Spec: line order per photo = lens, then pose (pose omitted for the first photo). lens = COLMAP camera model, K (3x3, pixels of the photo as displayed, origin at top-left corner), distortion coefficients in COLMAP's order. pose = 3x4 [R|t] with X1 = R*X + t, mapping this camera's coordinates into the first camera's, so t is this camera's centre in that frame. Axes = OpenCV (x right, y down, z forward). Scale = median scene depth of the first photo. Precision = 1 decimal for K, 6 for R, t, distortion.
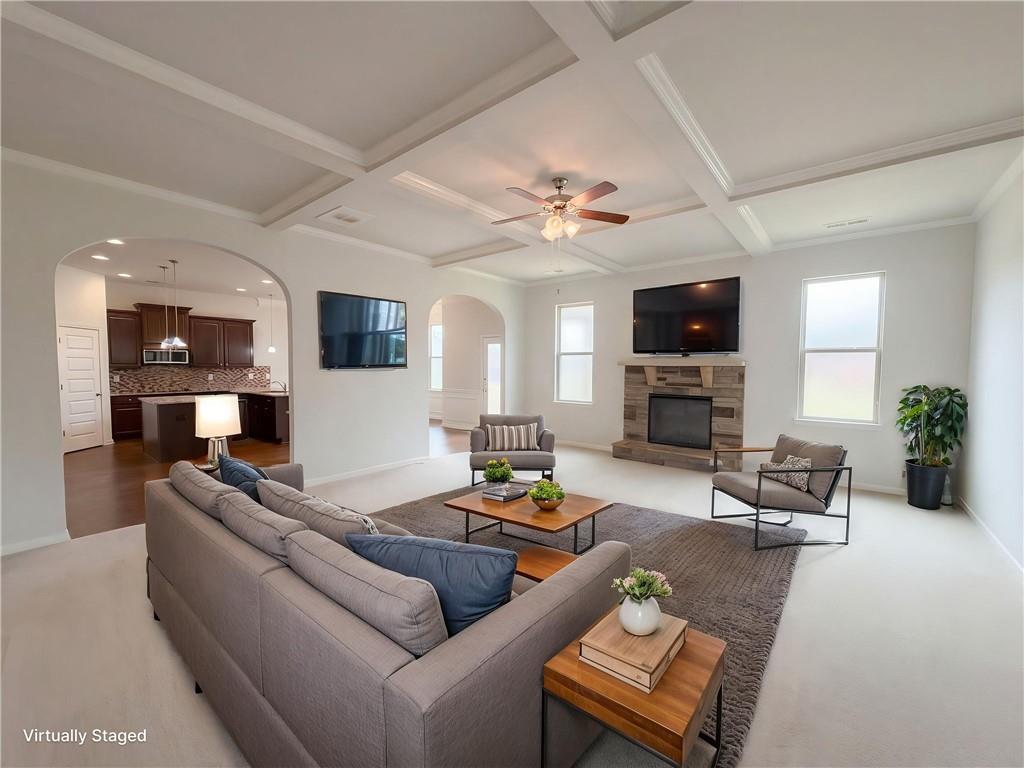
lens RADIAL K [[410.7, 0, 512.0], [0, 410.7, 384.0], [0, 0, 1]] dist [0.001179, 0.000012]
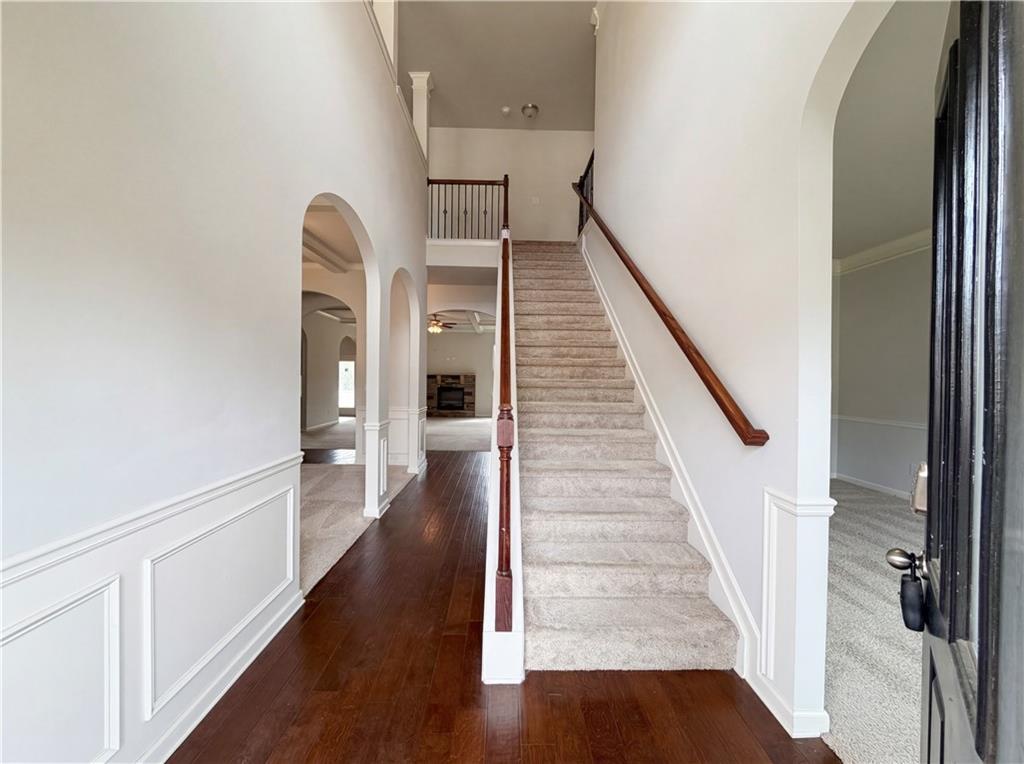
lens RADIAL K [[408.0, 0, 512.0], [0, 408.0, 382.0], [0, 0, 1]] dist [0.000475, 0.000115]
pose [[0.761010, -0.004716, 0.648723, -0.861943], [0.025459, 0.999420, -0.022600, 0.058194], [-0.648241, 0.033715, 0.760689, -1.023148]]
